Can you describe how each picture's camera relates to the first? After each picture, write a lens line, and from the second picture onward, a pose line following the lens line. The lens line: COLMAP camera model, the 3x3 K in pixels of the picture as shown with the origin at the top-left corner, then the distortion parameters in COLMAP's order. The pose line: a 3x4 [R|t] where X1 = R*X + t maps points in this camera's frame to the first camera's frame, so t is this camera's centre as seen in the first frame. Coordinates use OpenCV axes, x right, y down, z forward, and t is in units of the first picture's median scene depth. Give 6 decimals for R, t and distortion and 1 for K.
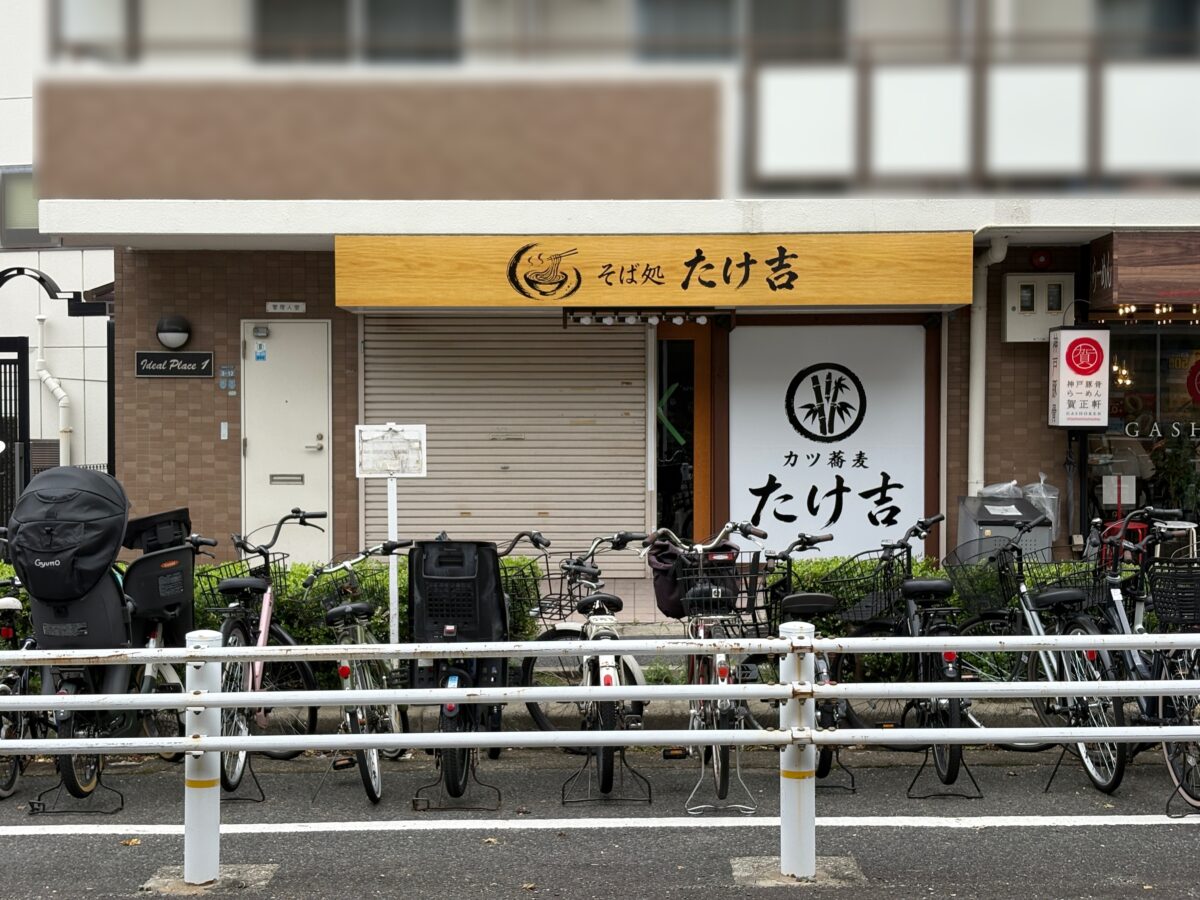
lens RADIAL K [[1789.8, 0, 597.8], [0, 1789.8, 442.0], [0, 0, 1]] dist [0.193795, 0.000000]
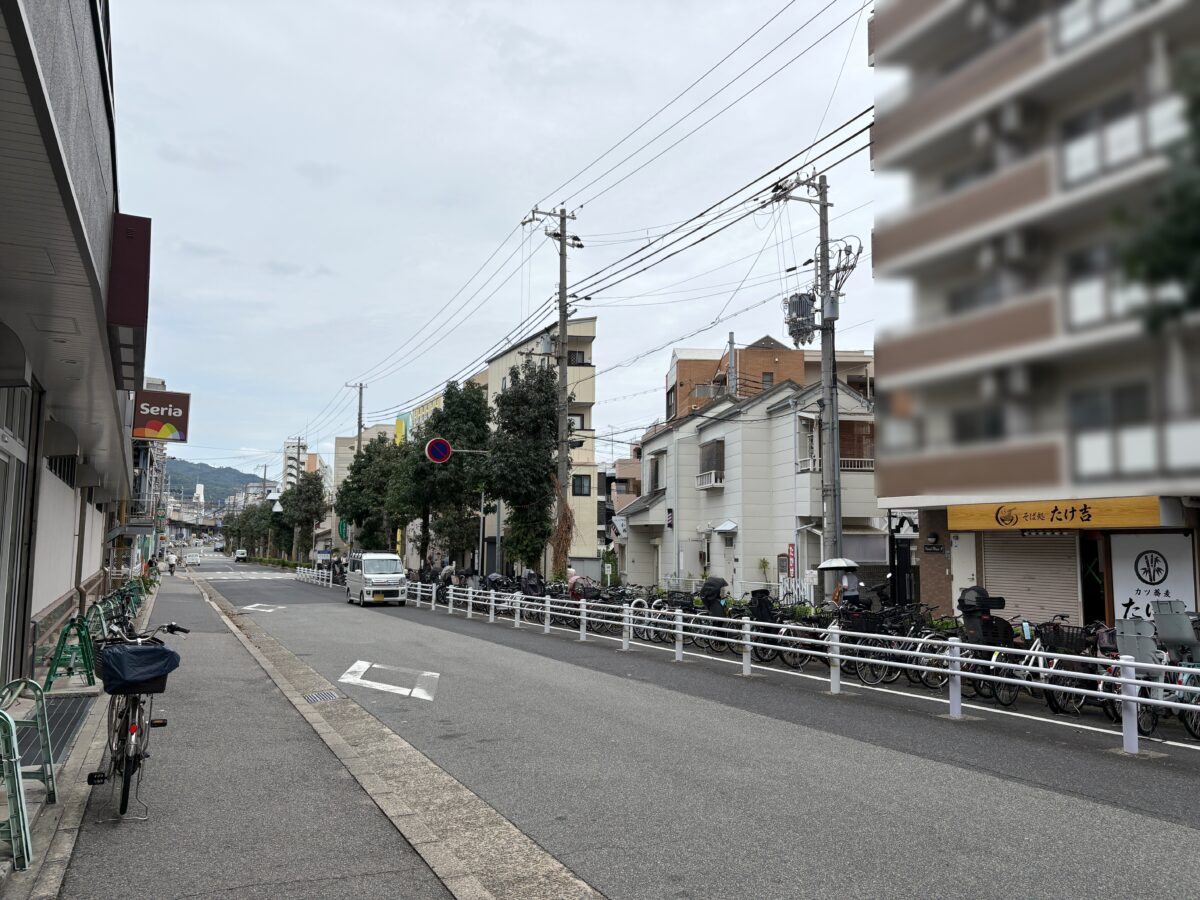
lens RADIAL K [[904.2, 0, 601.9], [0, 904.2, 452.5], [0, 0, 1]] dist [0.042945, -0.015697]
pose [[0.435240, -0.088946, -0.895910, 0.883766], [-0.025235, 0.993512, -0.110895, -0.020385], [0.899961, 0.070875, 0.430172, -0.145637]]
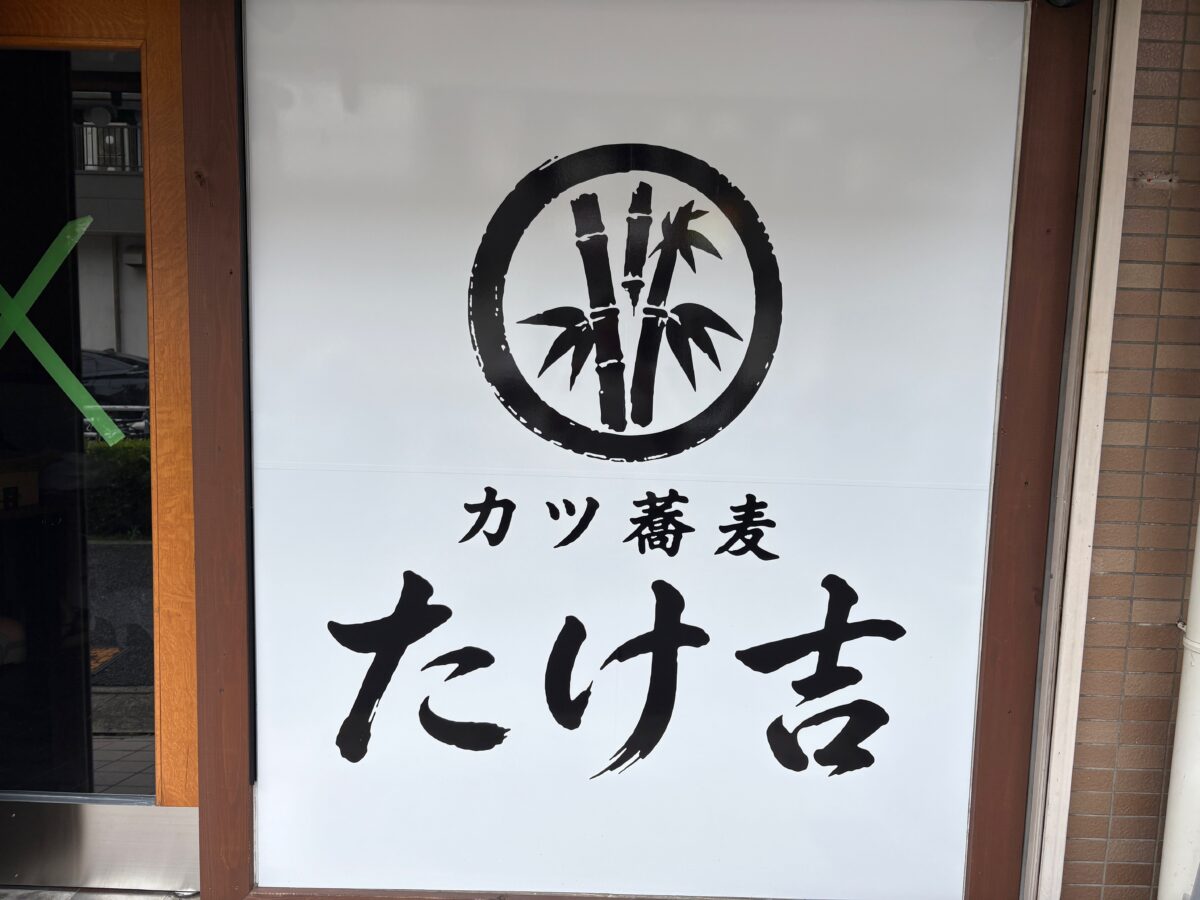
lens RADIAL K [[904.2, 0, 601.5], [0, 904.2, 453.5], [0, 0, 1]] dist [0.042945, -0.015697]
pose [[0.999239, 0.026966, 0.028176, 0.120469], [-0.029294, 0.995883, 0.085782, -0.011719], [-0.025747, -0.086542, 0.995915, 0.868828]]
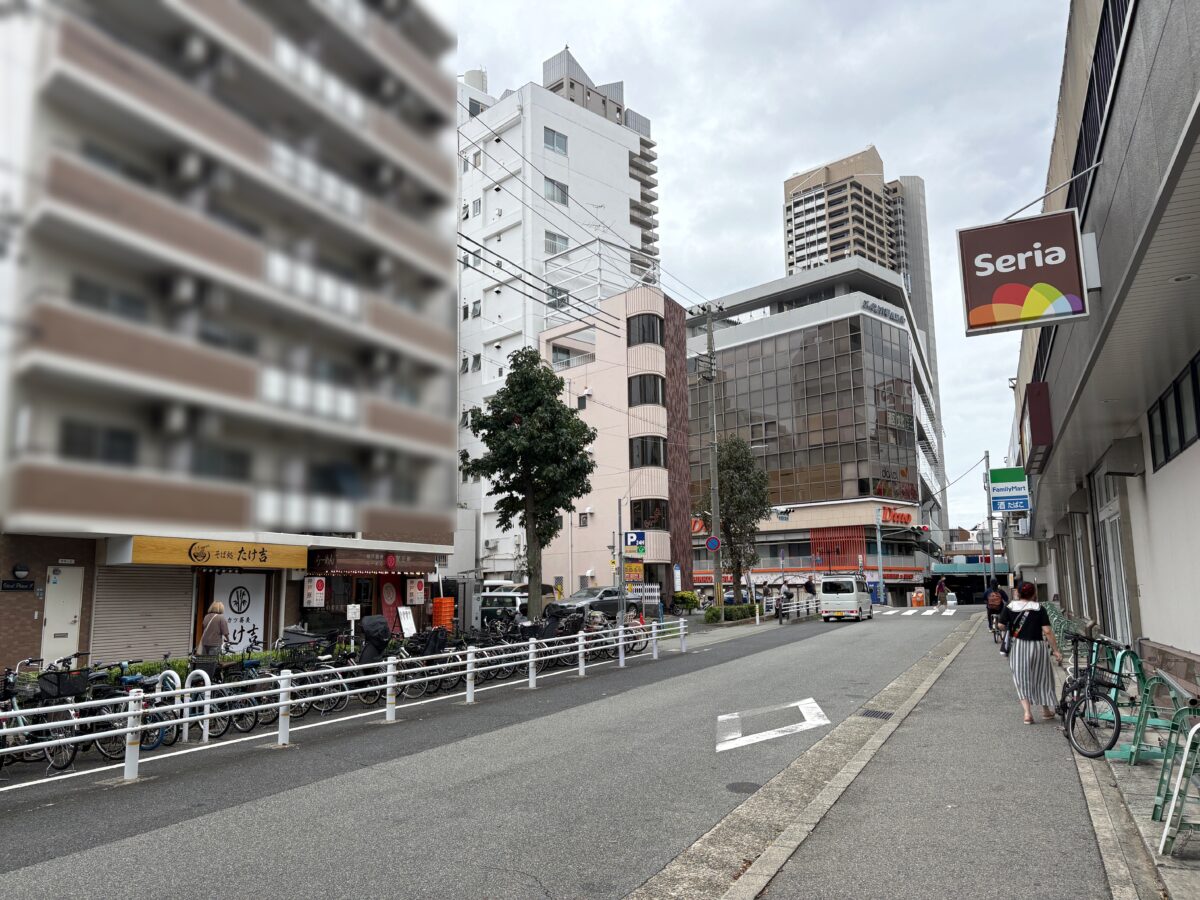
lens RADIAL K [[904.2, 0, 603.4], [0, 904.2, 453.4], [0, 0, 1]] dist [0.042945, -0.015697]
pose [[0.388397, 0.141911, 0.910499, -1.015231], [0.028355, 0.985762, -0.165737, 0.005046], [-0.921056, 0.090189, 0.378843, -0.117246]]
